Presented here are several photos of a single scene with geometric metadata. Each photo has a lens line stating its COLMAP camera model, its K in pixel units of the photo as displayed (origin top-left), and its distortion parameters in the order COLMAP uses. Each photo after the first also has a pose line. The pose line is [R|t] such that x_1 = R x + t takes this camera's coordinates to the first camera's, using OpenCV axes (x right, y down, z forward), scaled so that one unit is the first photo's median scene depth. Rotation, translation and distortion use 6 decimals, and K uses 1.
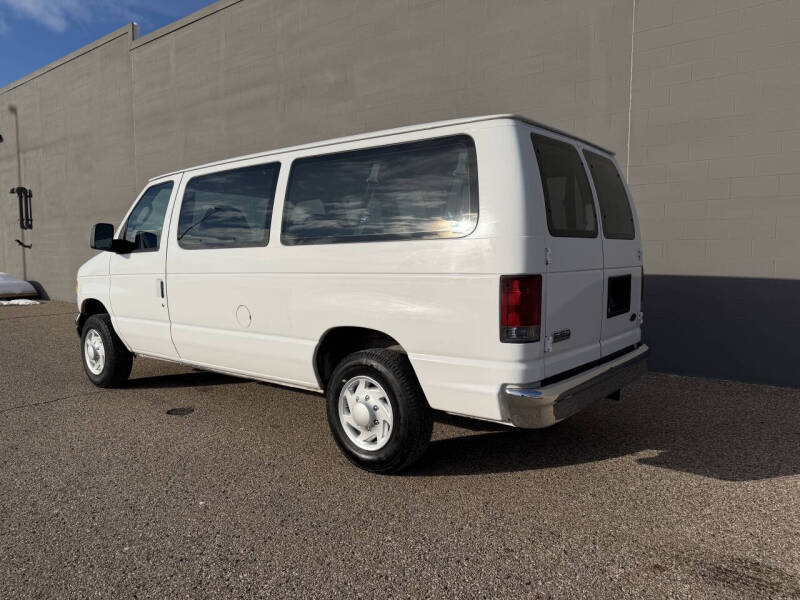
lens RADIAL K [[591.4, 0, 403.4], [0, 591.4, 301.2], [0, 0, 1]] dist [0.007098, -0.006185]
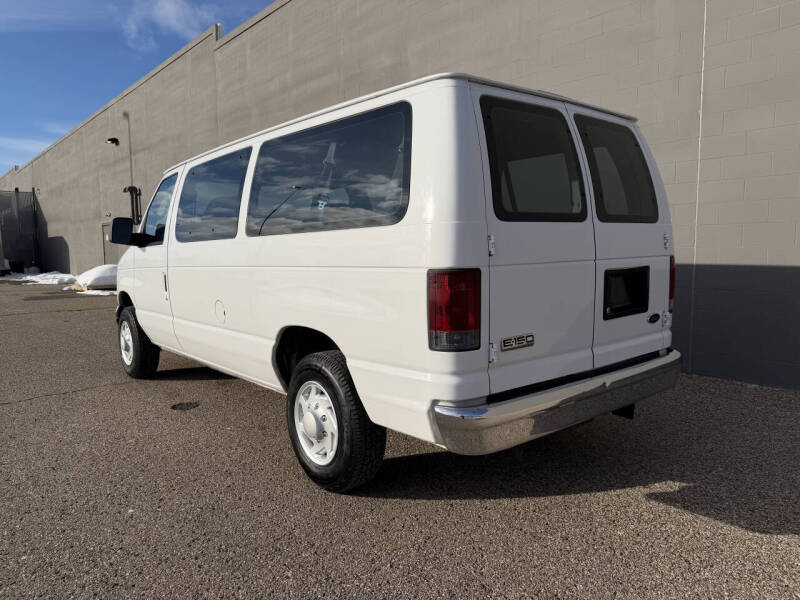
lens RADIAL K [[590.4, 0, 400.0], [0, 590.4, 300.0], [0, 0, 1]] dist [0.003932, -0.005540]
pose [[0.979915, 0.006951, -0.199296, 0.207833], [-0.004005, 0.999877, 0.015180, -0.009254], [0.199377, -0.014077, 0.979822, 0.131499]]
